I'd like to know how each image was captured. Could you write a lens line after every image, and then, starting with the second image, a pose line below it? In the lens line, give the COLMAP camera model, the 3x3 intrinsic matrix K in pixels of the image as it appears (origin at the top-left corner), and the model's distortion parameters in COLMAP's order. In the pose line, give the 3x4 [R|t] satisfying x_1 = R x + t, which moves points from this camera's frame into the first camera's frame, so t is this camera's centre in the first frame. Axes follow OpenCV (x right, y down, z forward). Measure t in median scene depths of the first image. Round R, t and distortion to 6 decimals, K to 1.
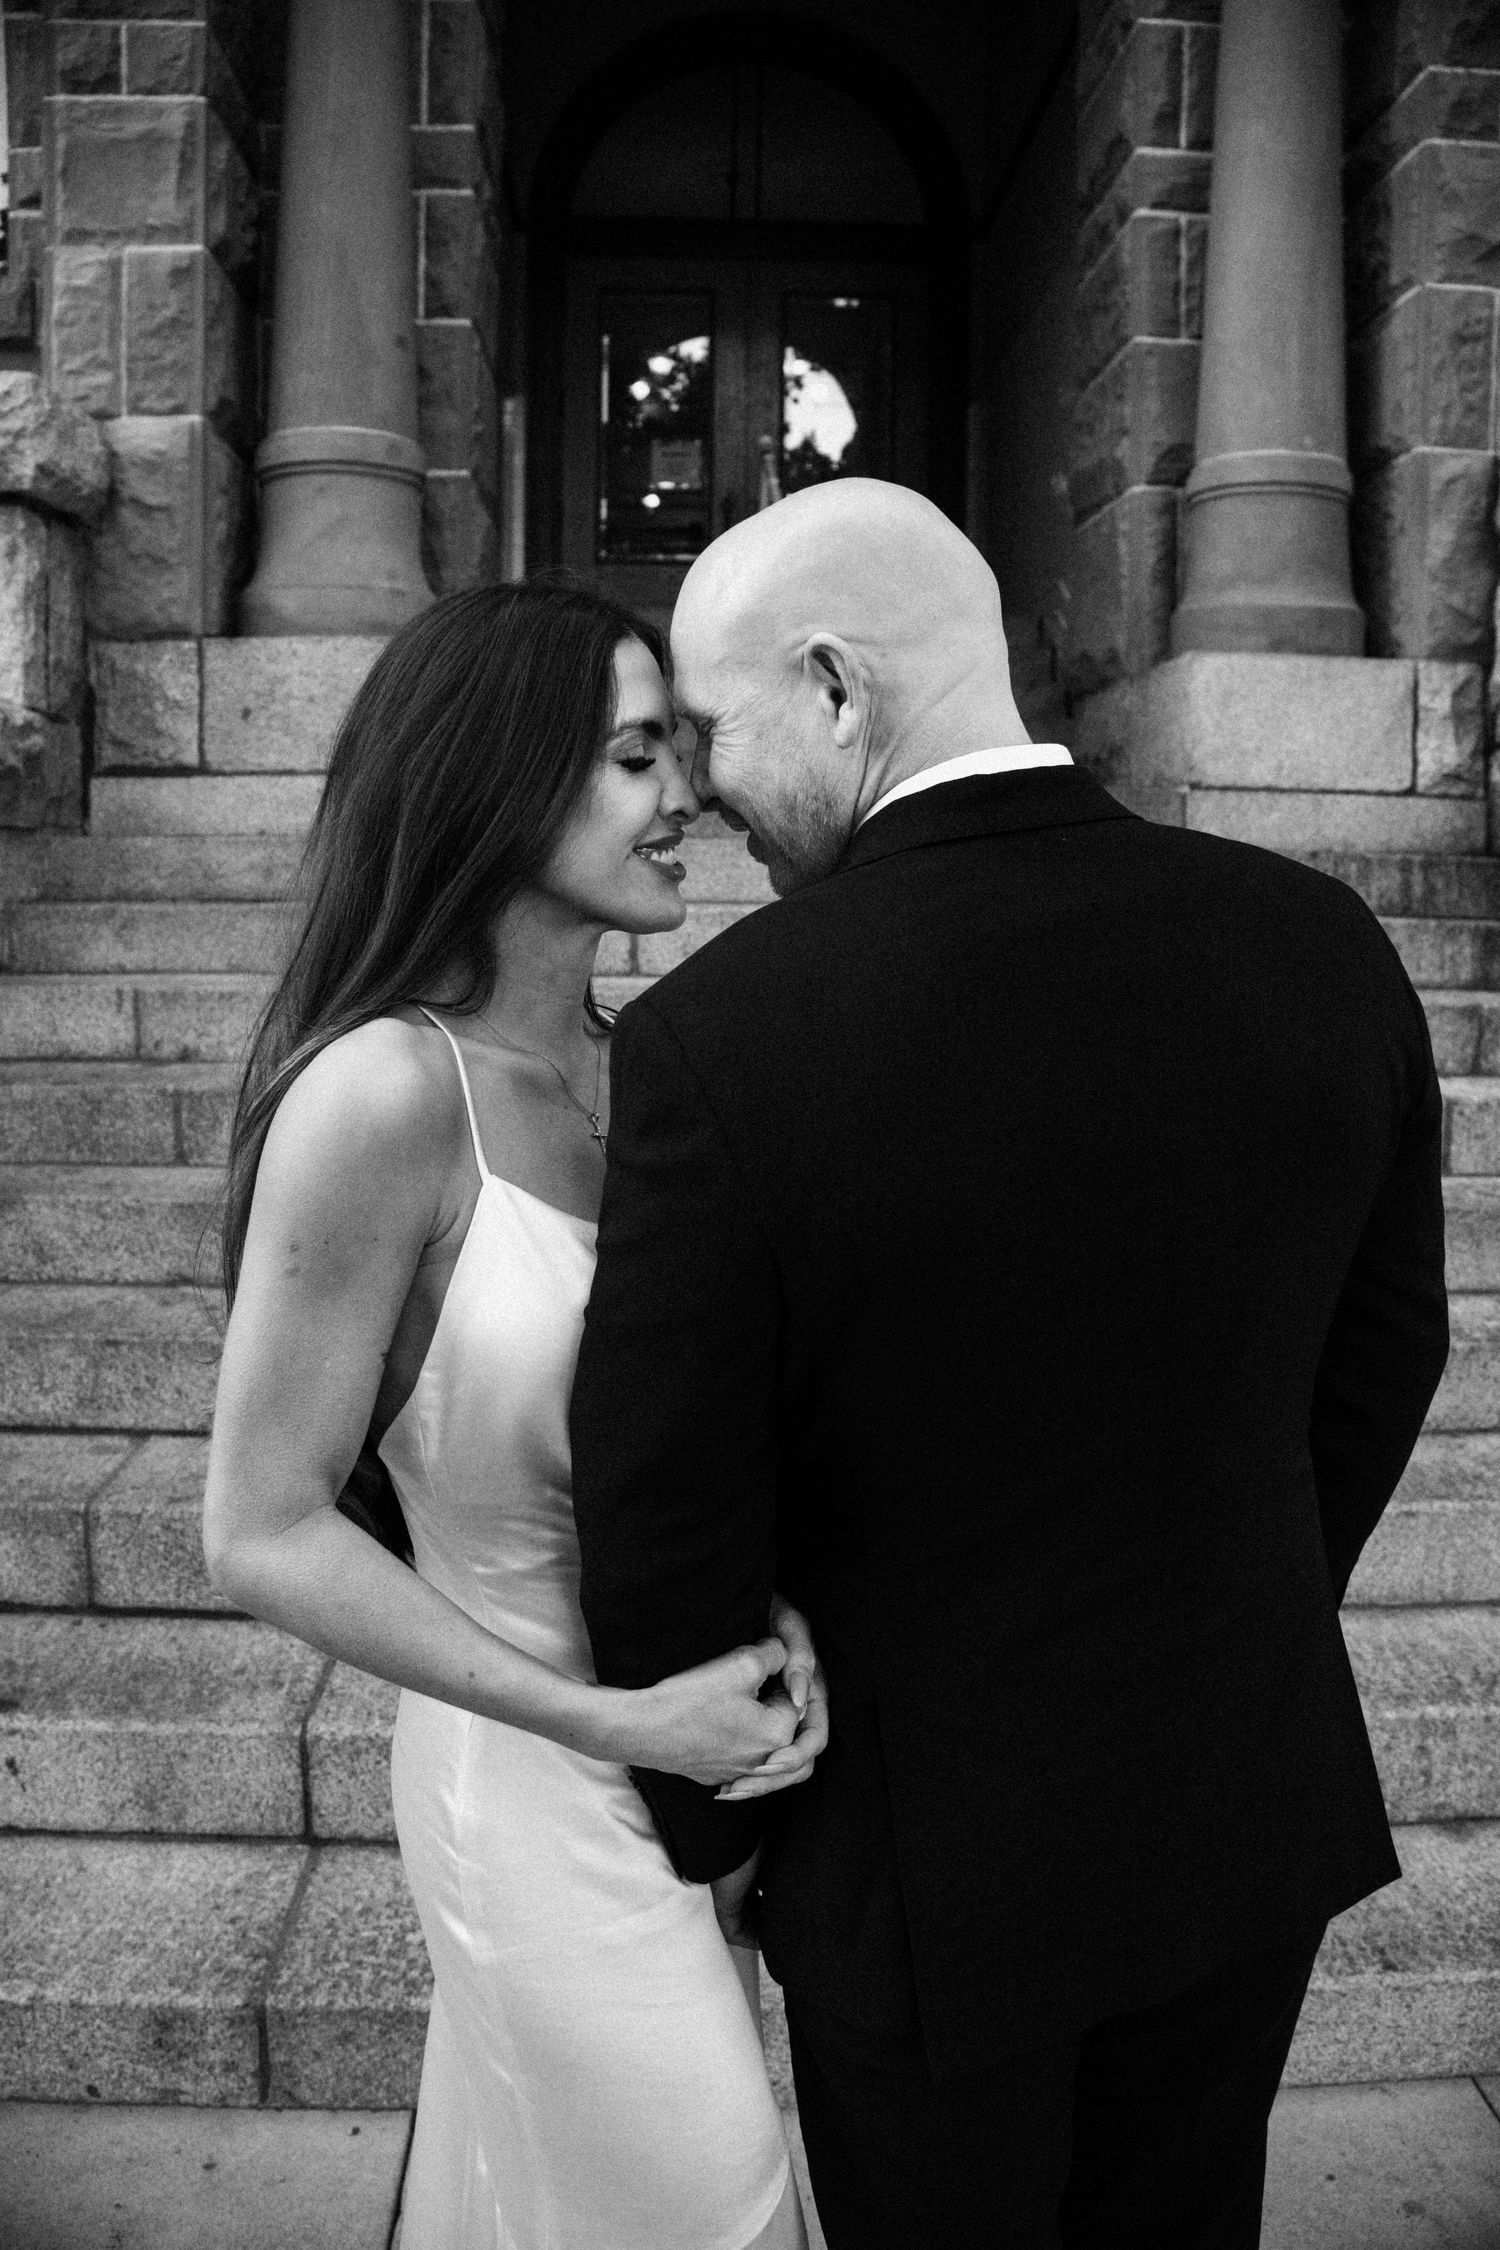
lens RADIAL K [[1830.7, 0, 750.0], [0, 1830.7, 1125.0], [0, 0, 1]] dist [-0.206248, 0.140298]
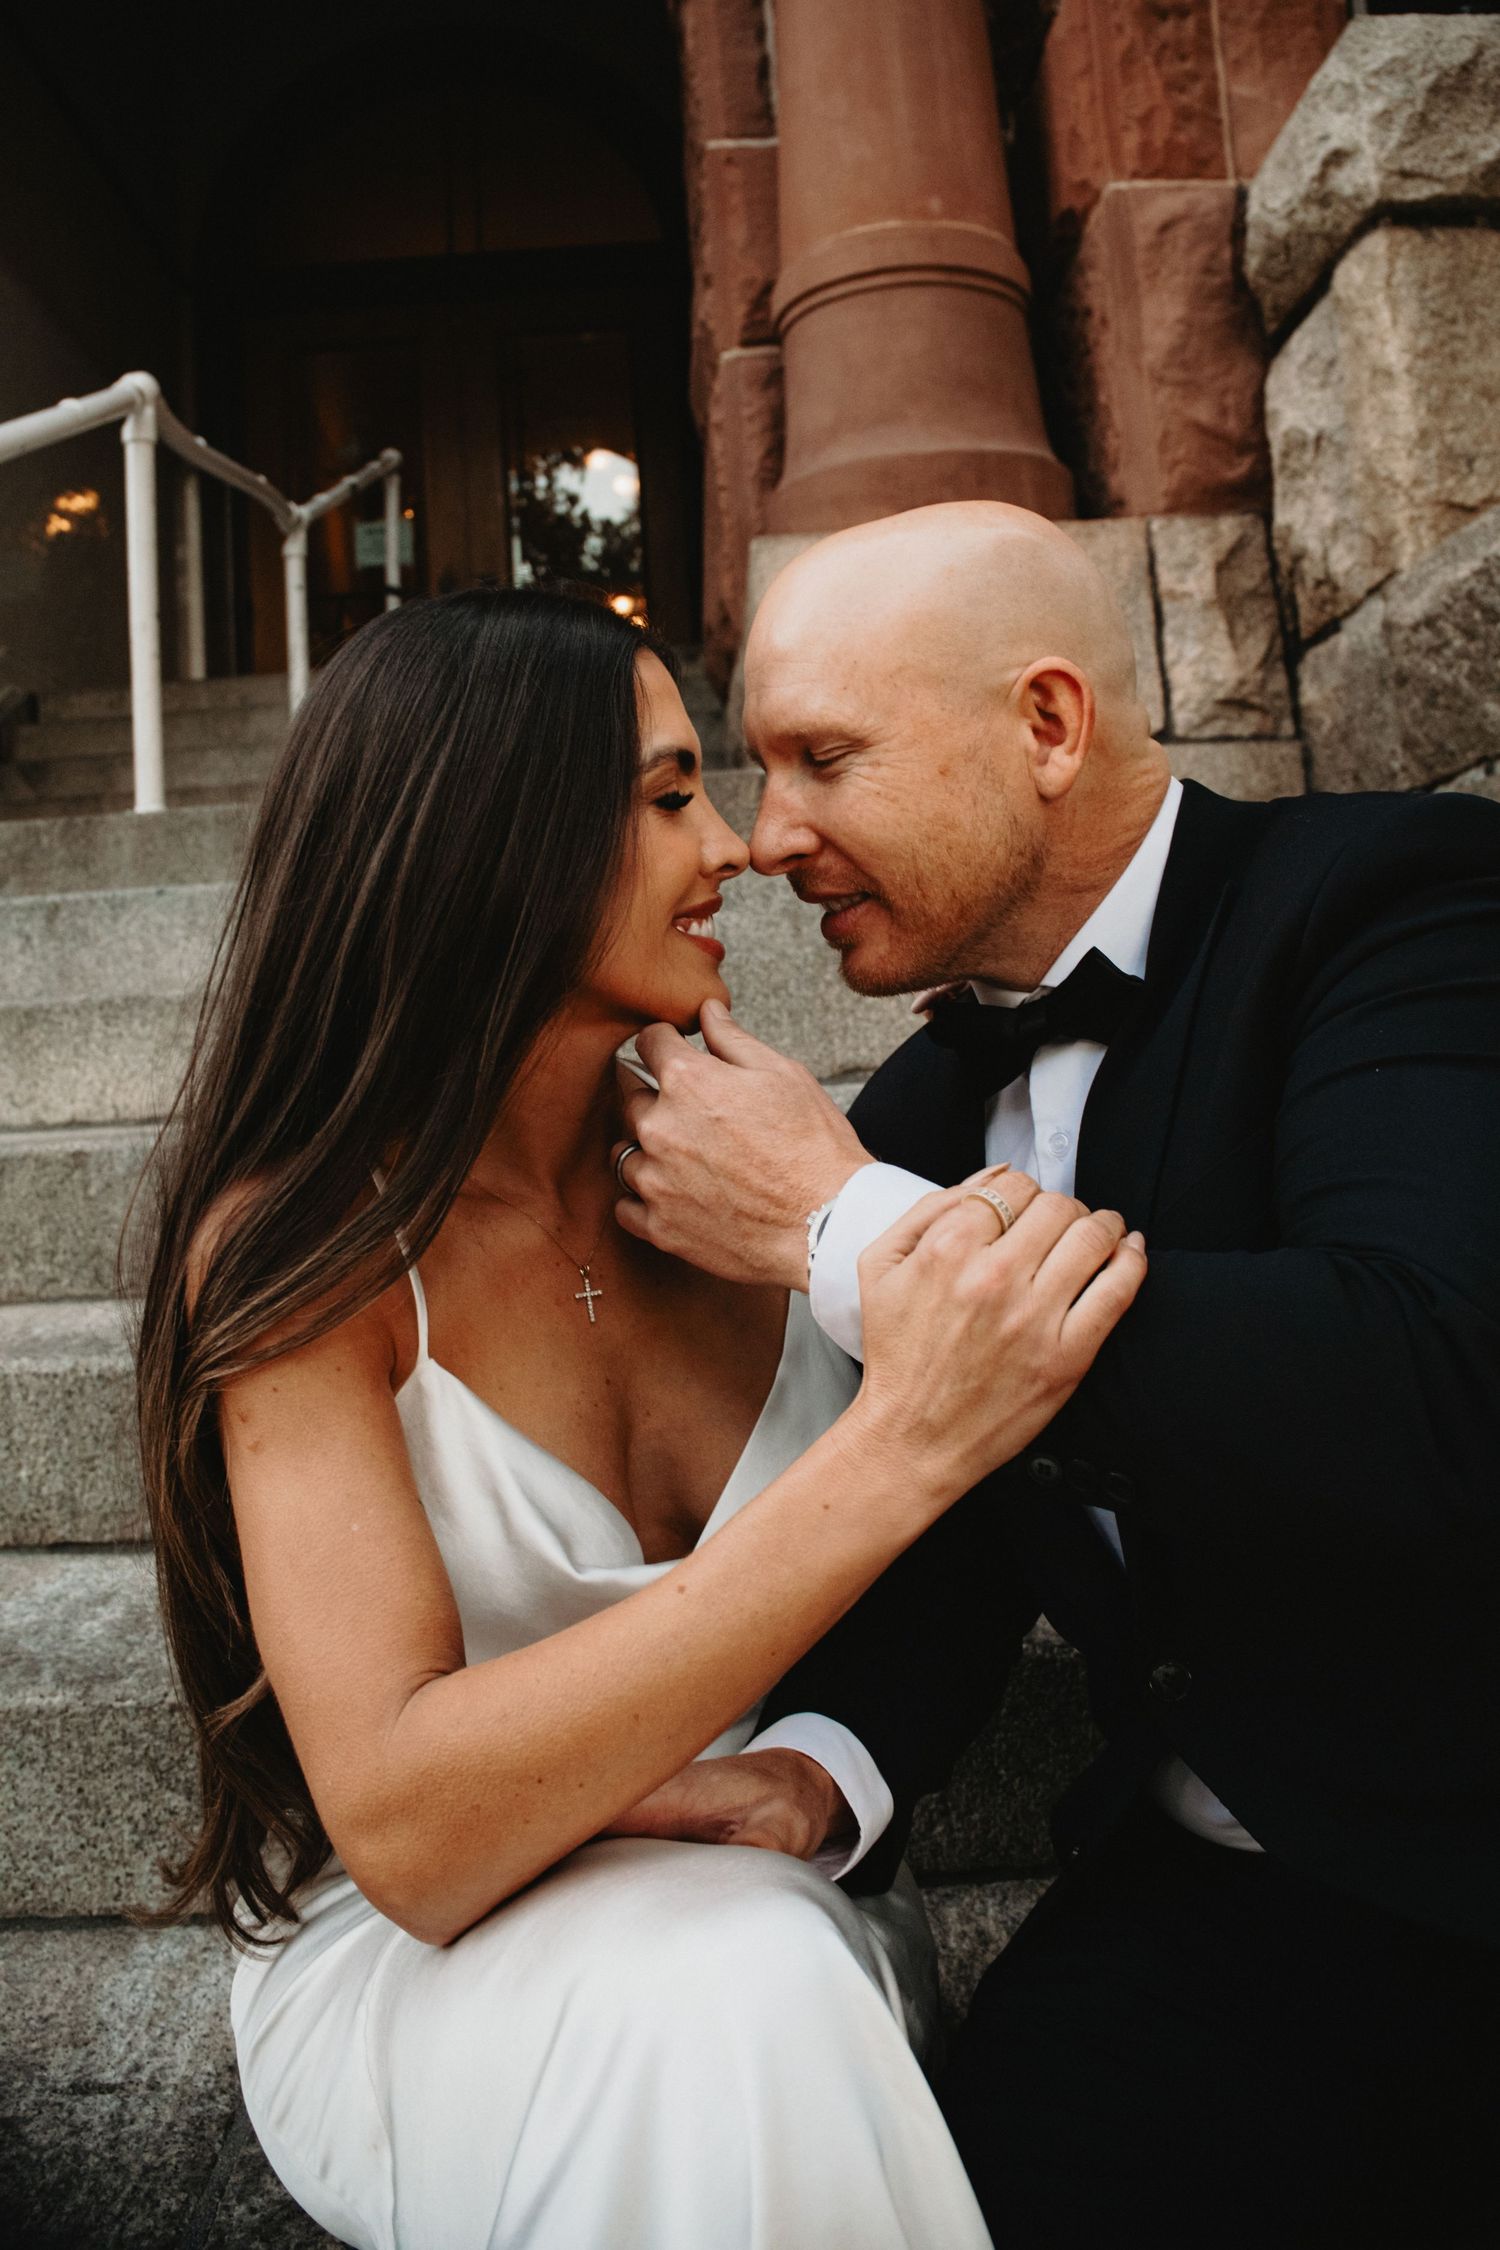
lens RADIAL K [[1803.8, 0, 722.9], [0, 1803.8, 1038.8], [0, 0, 1]] dist [-0.210093, 0.137416]
pose [[0.996648, -0.077902, -0.024999, 0.236775], [0.073436, 0.986495, -0.146407, -0.015645], [0.036066, 0.144080, 0.988909, 0.437209]]
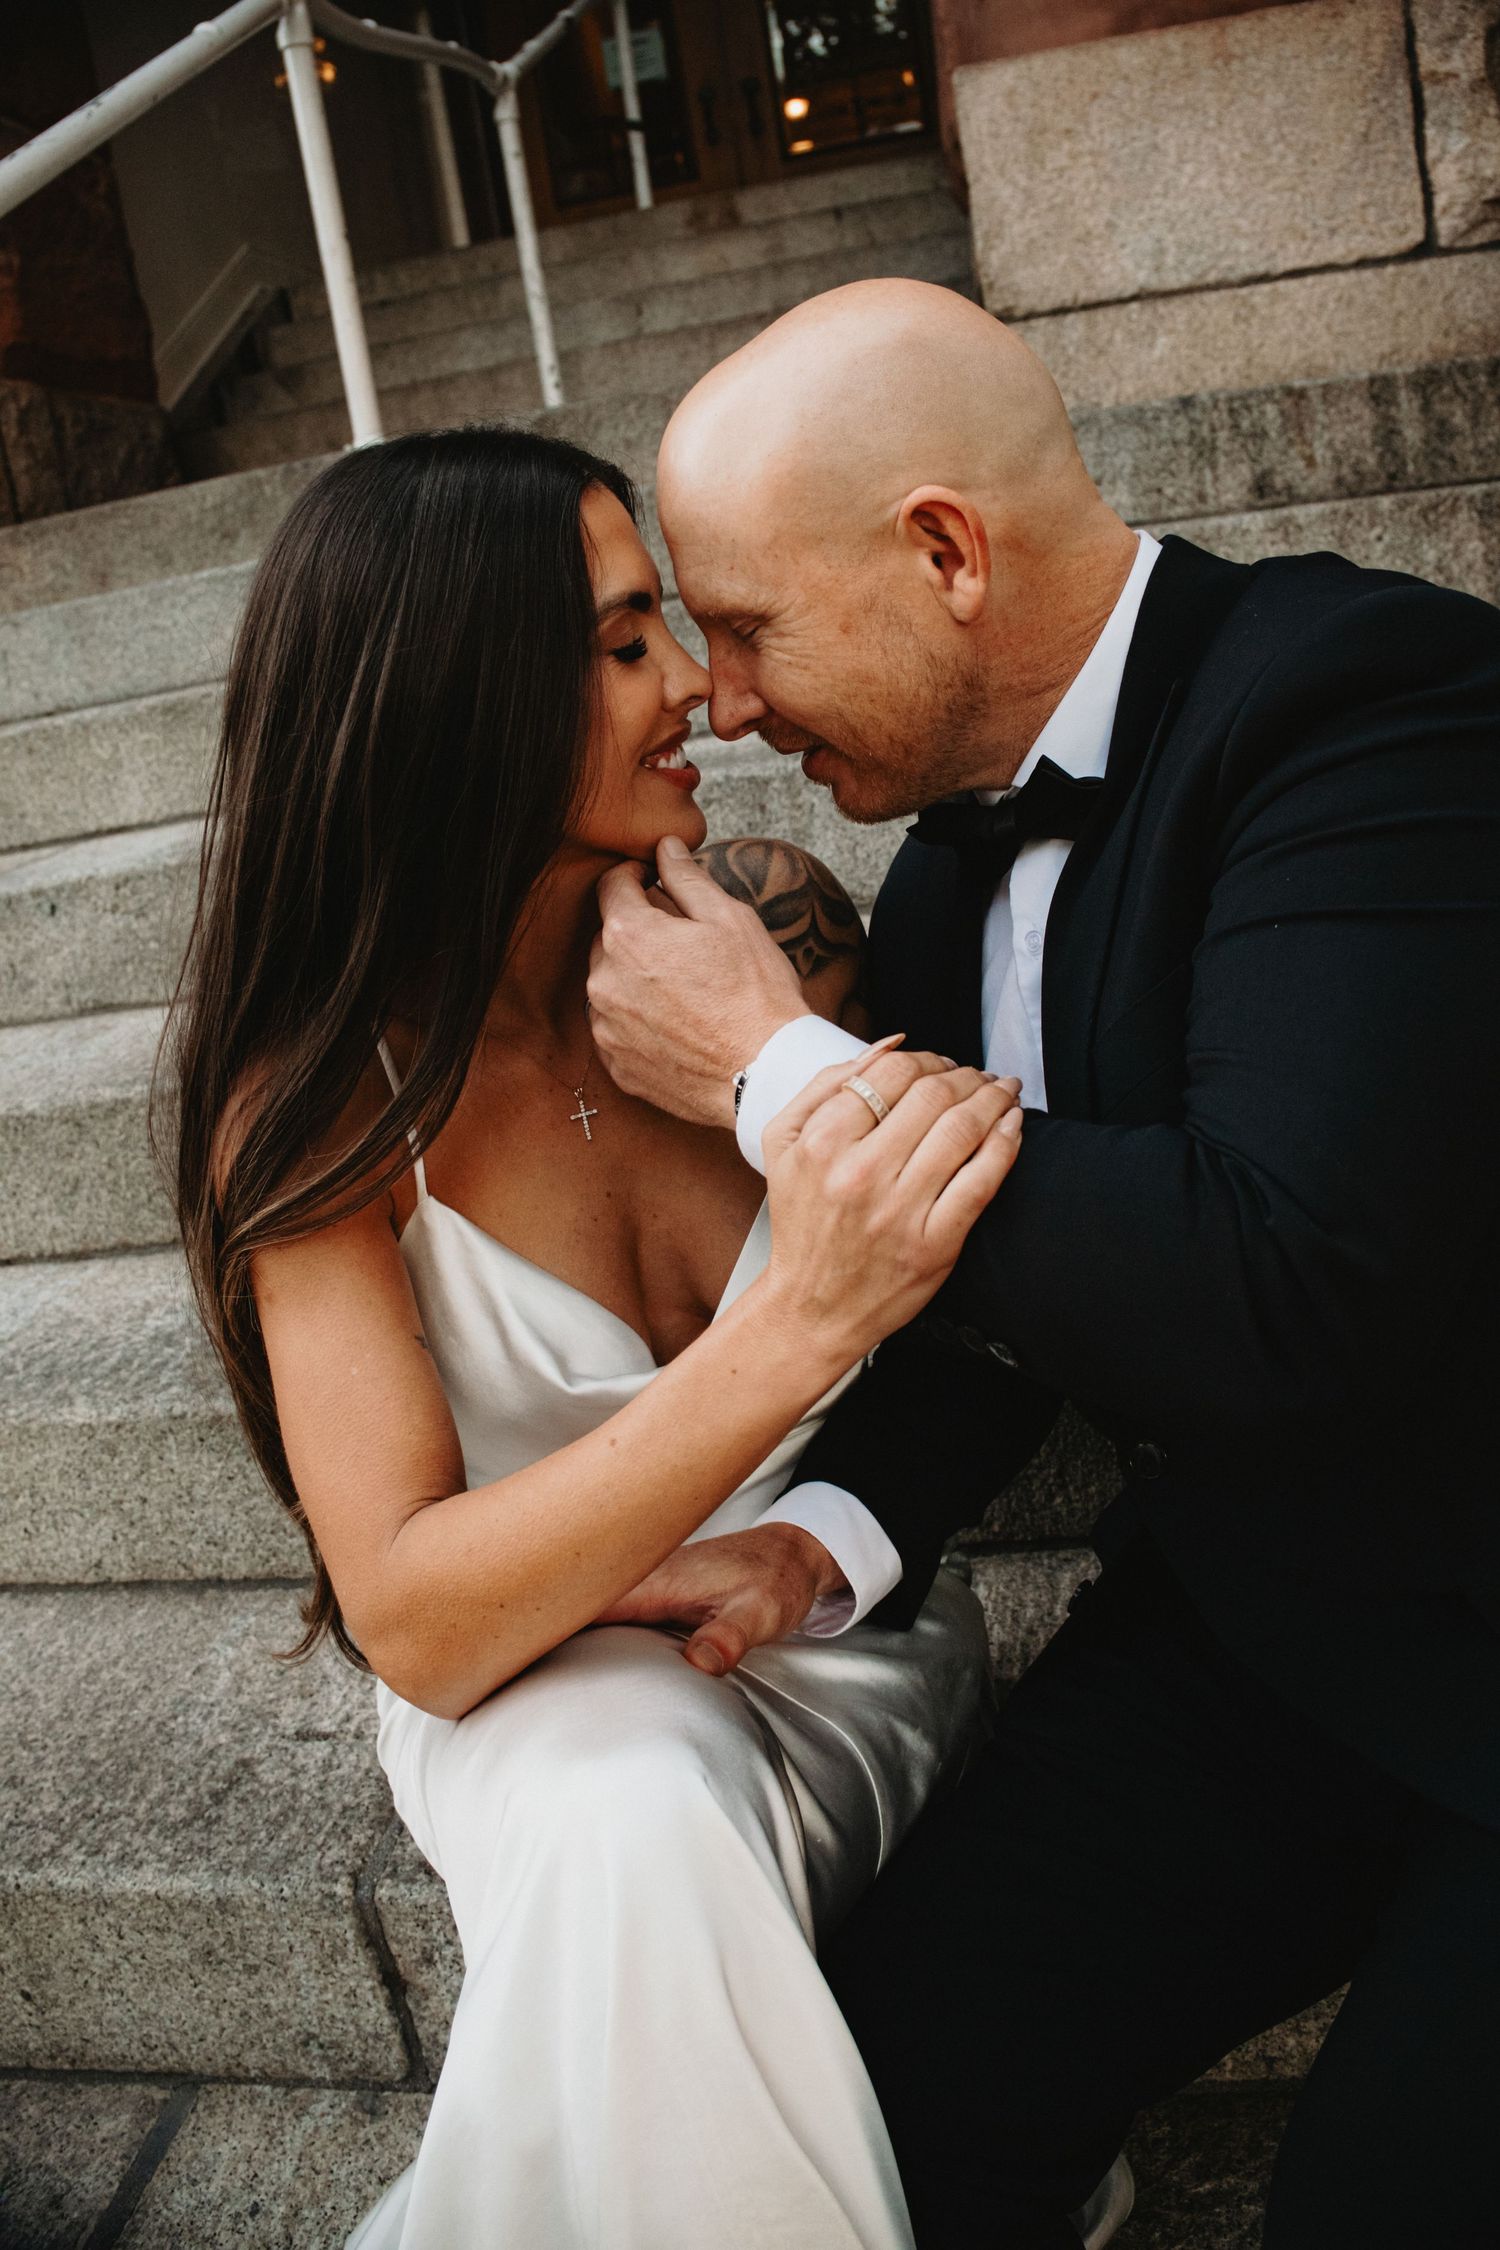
lens RADIAL K [[1794.4, 0, 774.5], [0, 1794.4, 1105.8], [0, 0, 1]] dist [-0.203363, 0.123323]
pose [[0.966696, -0.106688, -0.232631, 0.277332], [0.143490, 0.978603, 0.147469, -0.041620], [0.211921, -0.175938, 0.961320, 0.440610]]
